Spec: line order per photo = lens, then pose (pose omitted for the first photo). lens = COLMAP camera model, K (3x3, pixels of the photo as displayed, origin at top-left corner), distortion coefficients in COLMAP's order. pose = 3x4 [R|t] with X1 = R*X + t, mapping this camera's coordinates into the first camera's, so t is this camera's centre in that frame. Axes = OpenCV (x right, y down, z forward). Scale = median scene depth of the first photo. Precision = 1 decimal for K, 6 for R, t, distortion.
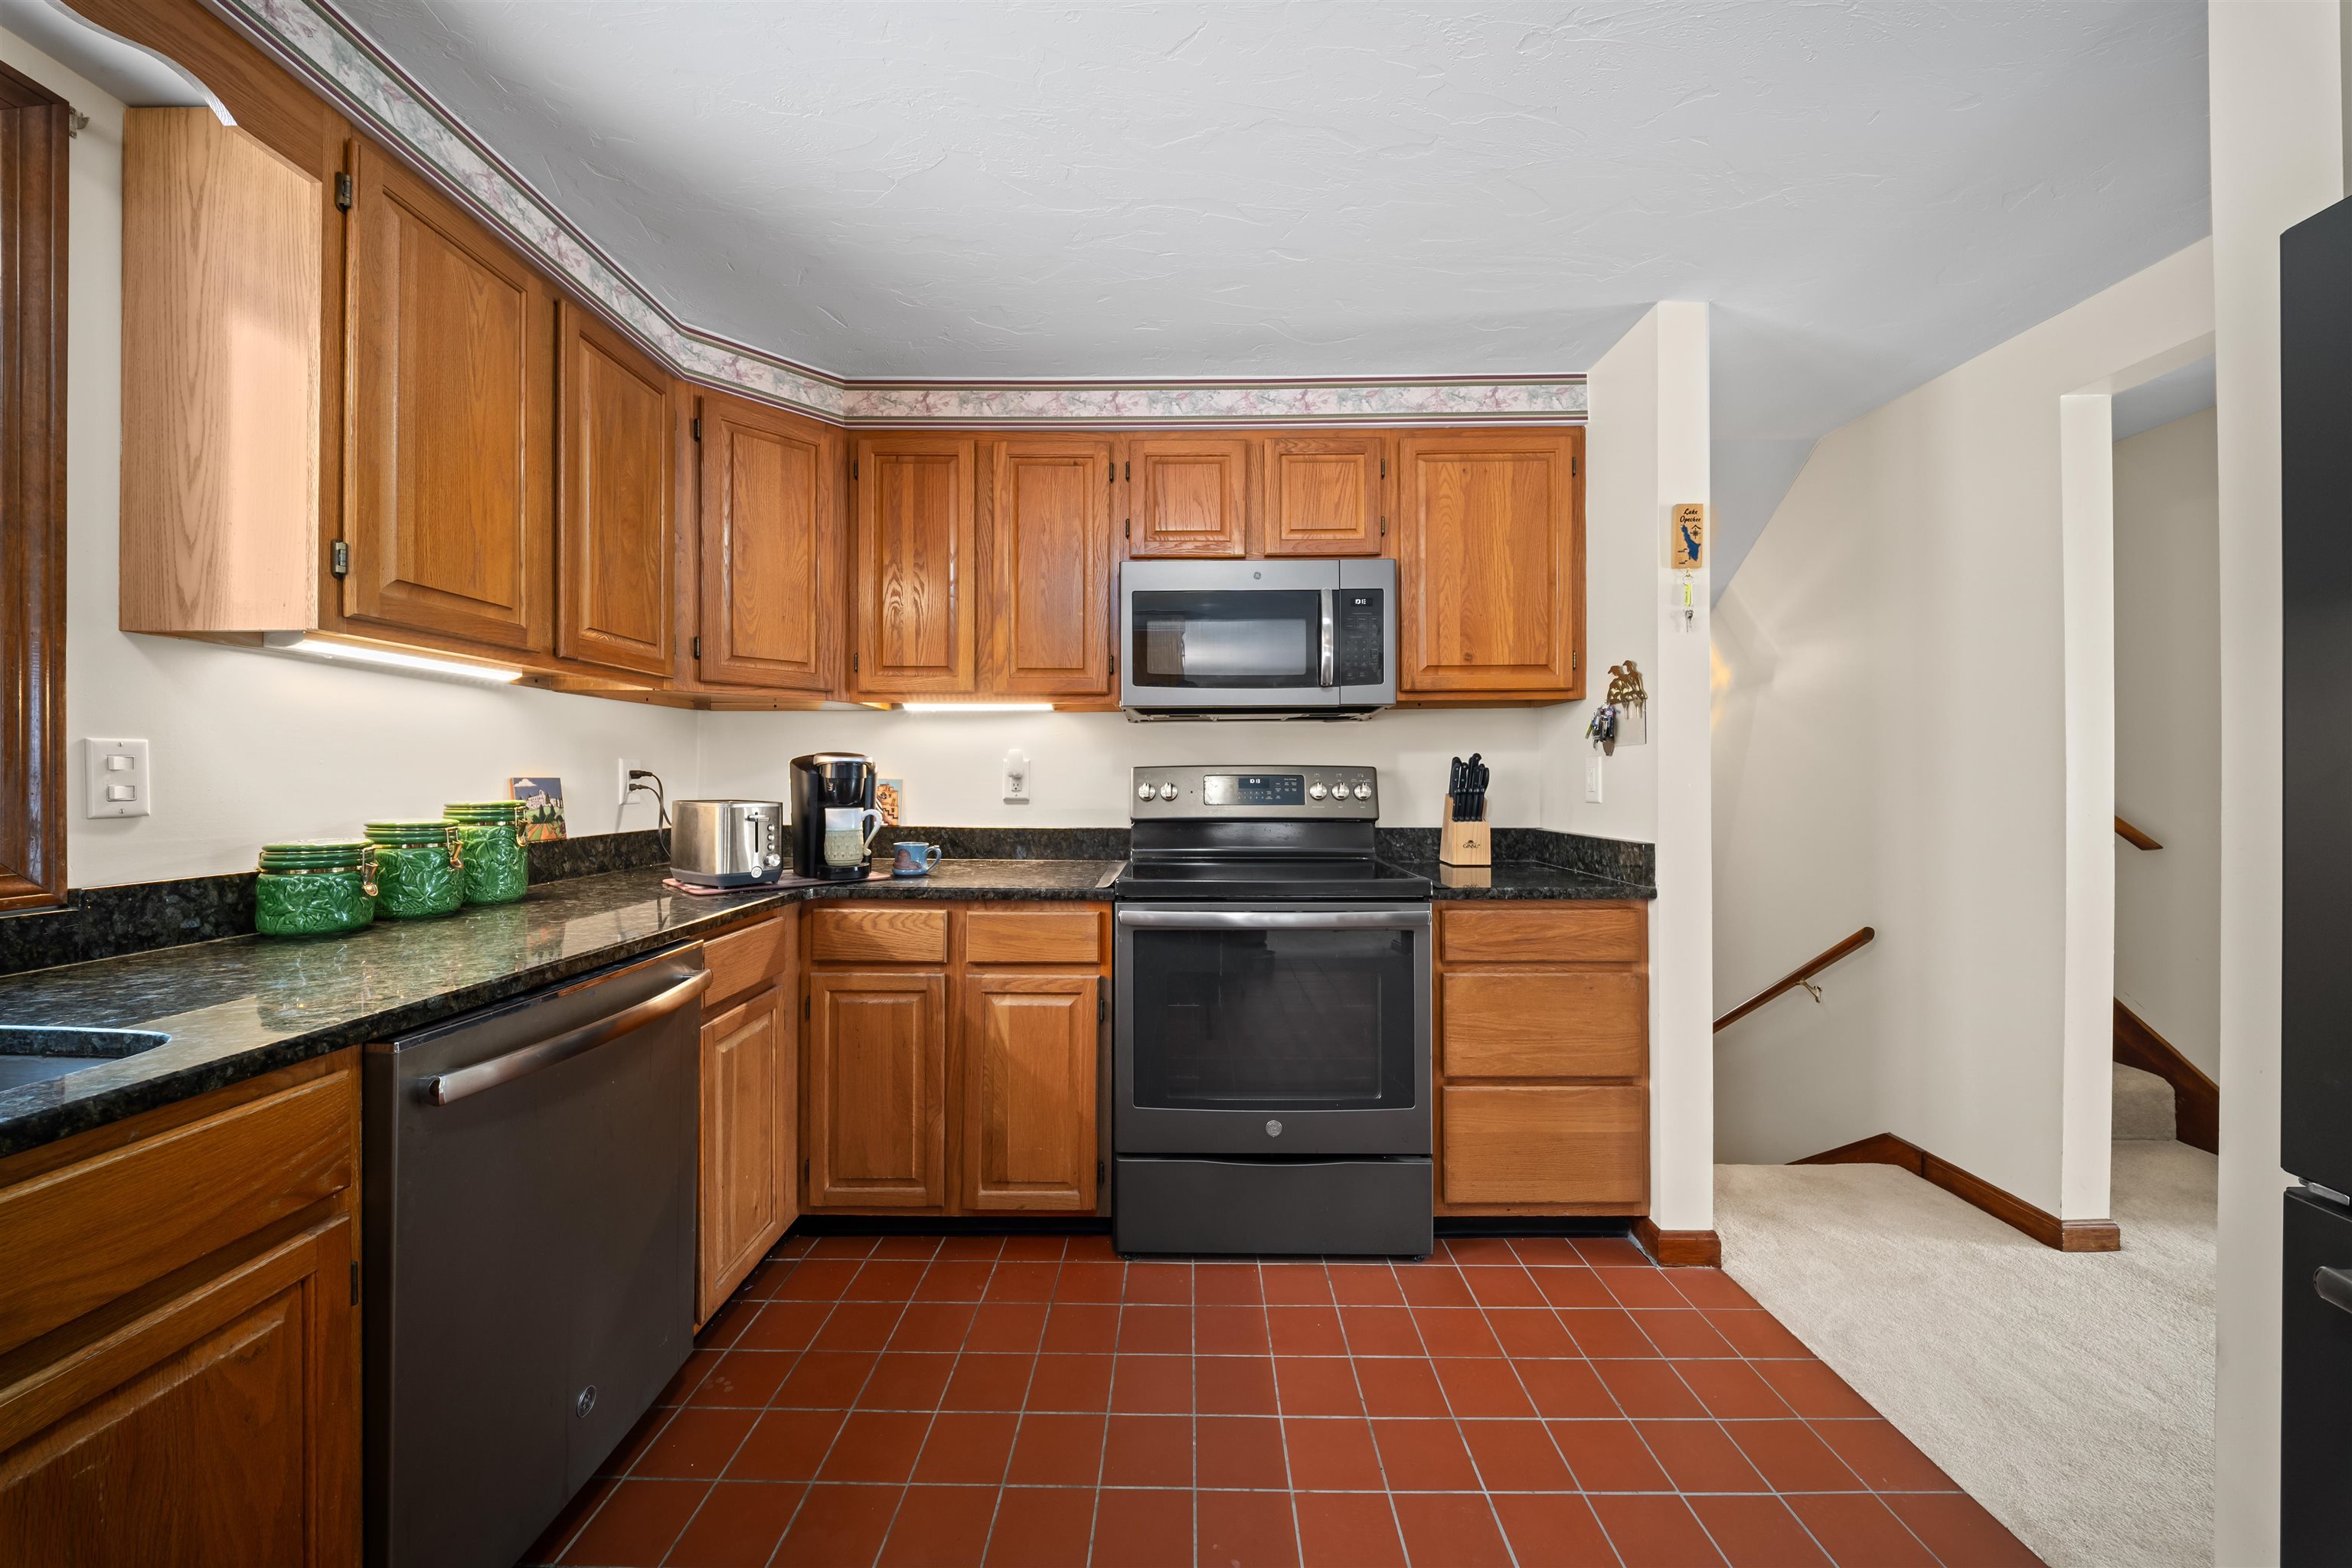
lens RADIAL K [[826.7, 0, 1172.9], [0, 826.7, 776.3], [0, 0, 1]] dist [0.000926, -0.003907]
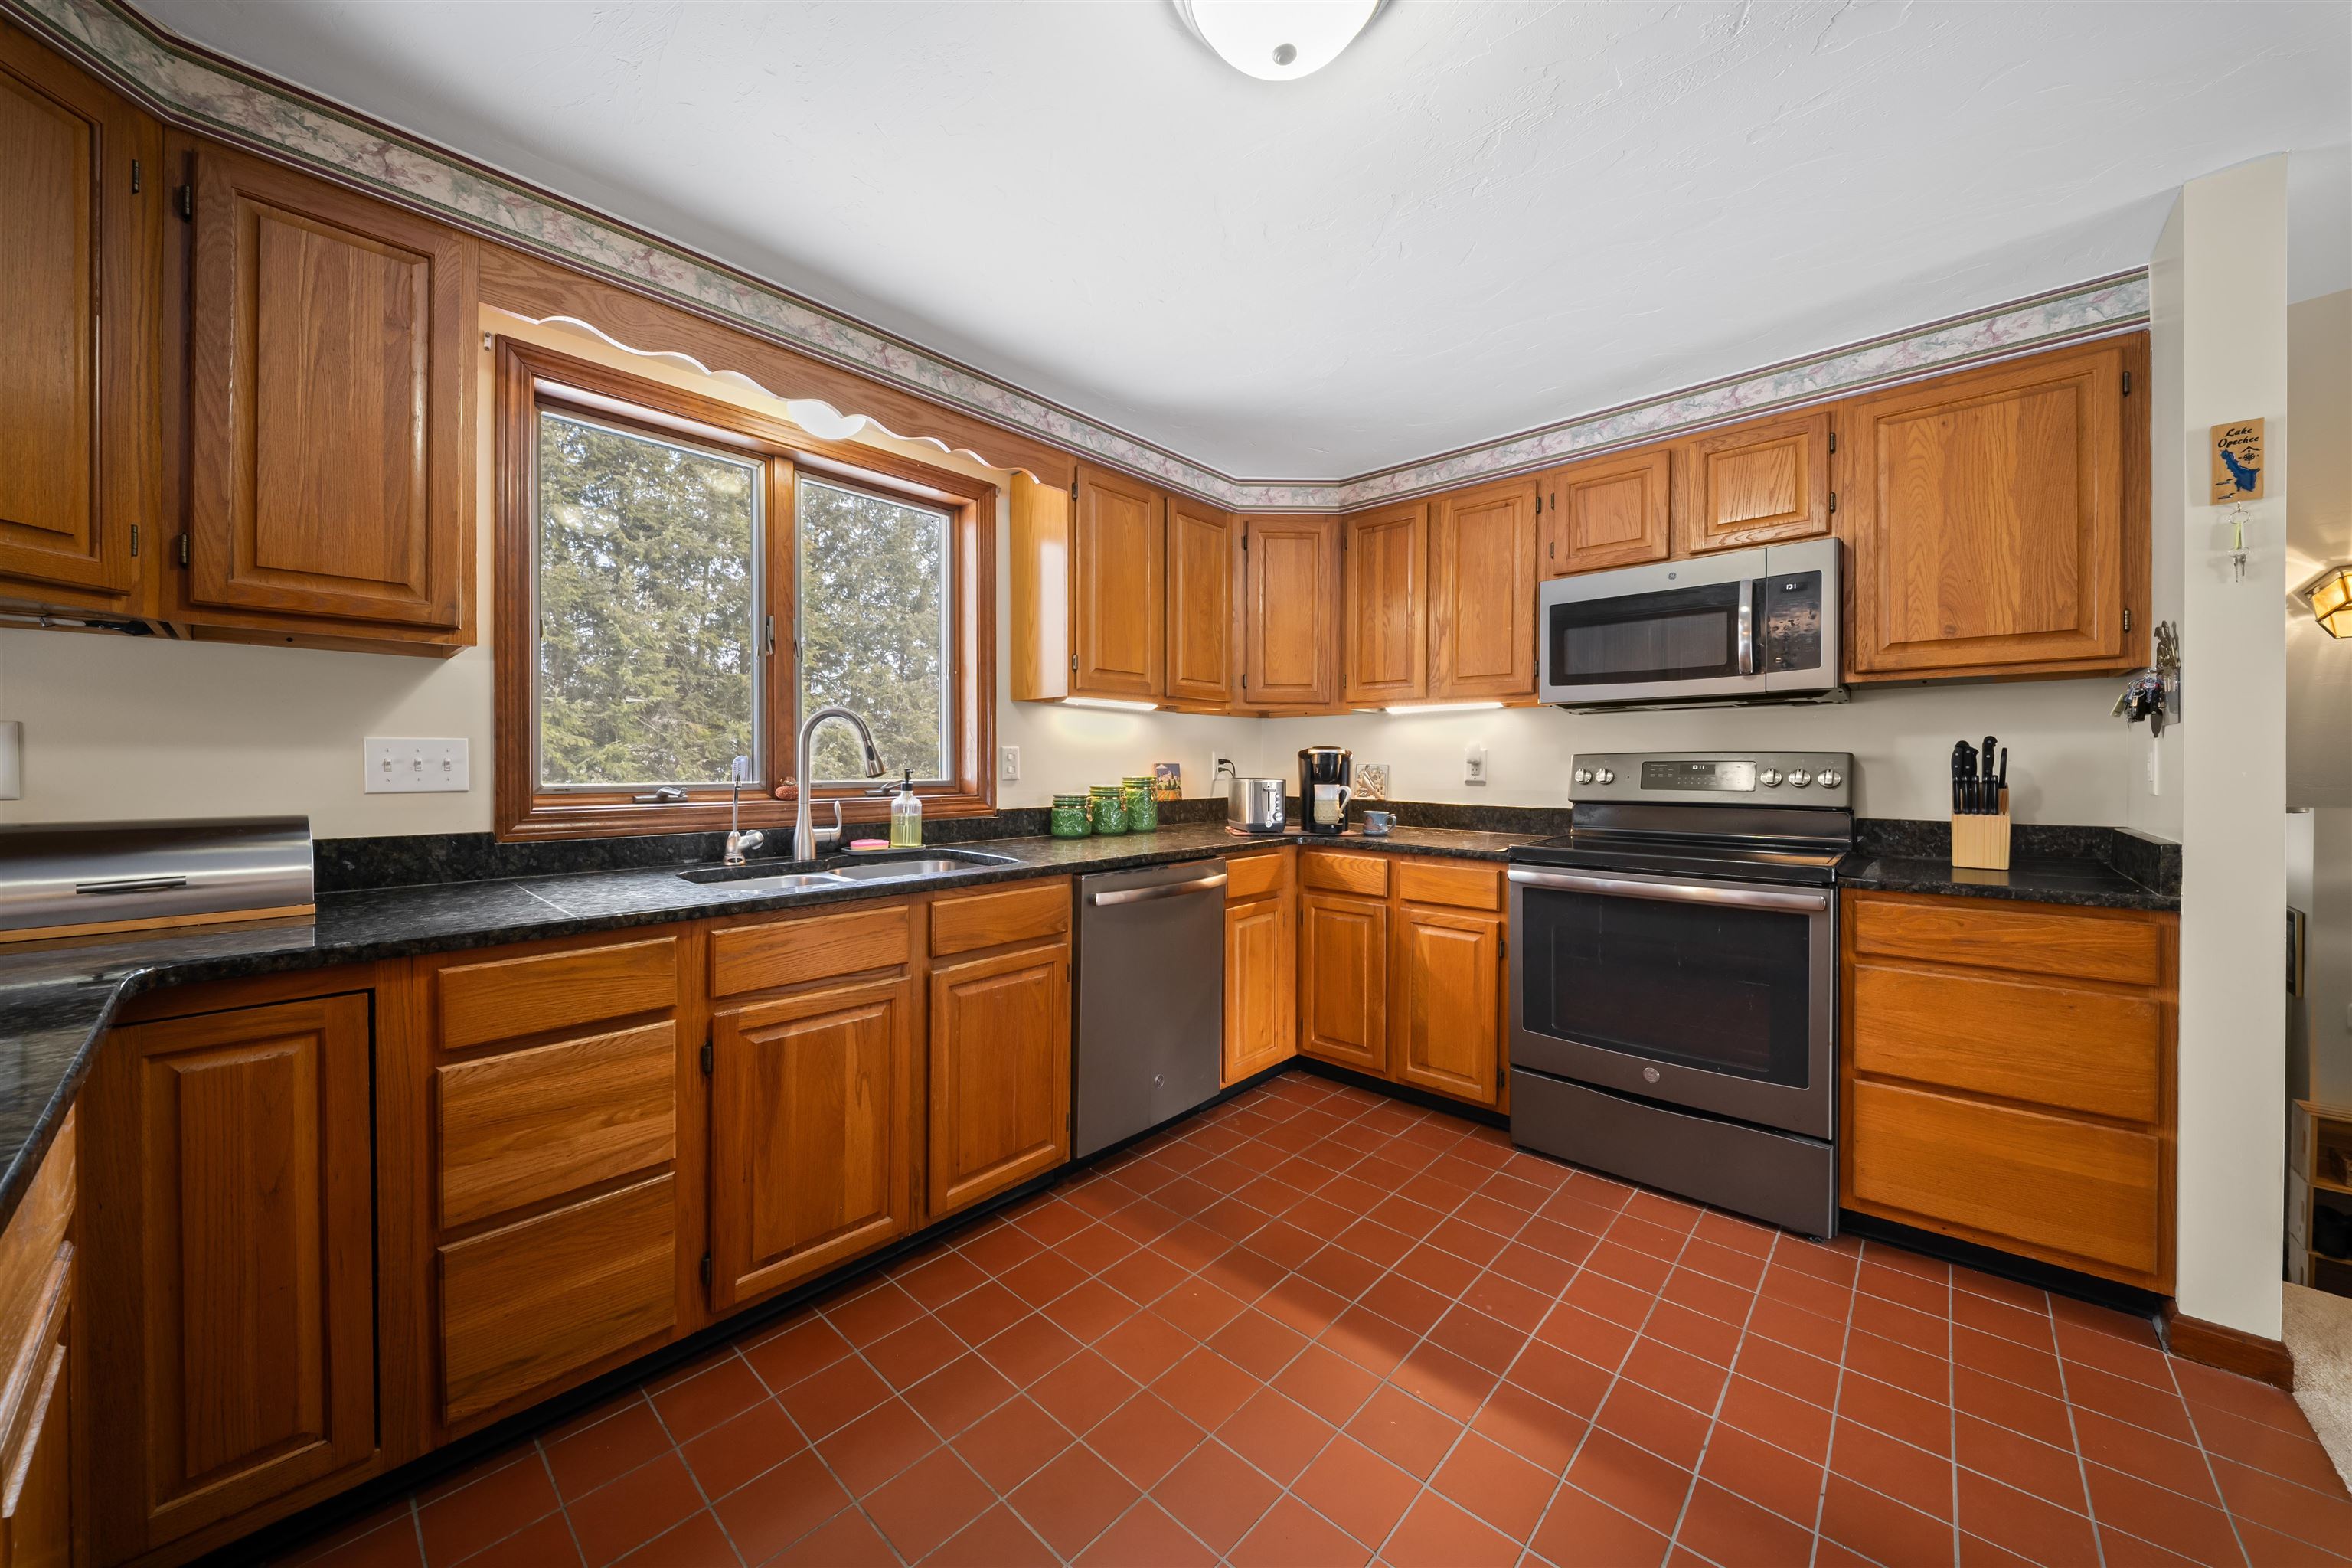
lens RADIAL K [[826.7, 0, 1175.6], [0, 826.7, 764.0], [0, 0, 1]] dist [0.000926, -0.003907]
pose [[0.747114, 0.000938, -0.664696, 0.382822], [0.000024, 0.999999, 0.001439, 0.000291], [0.664696, -0.001091, 0.747113, -0.271705]]
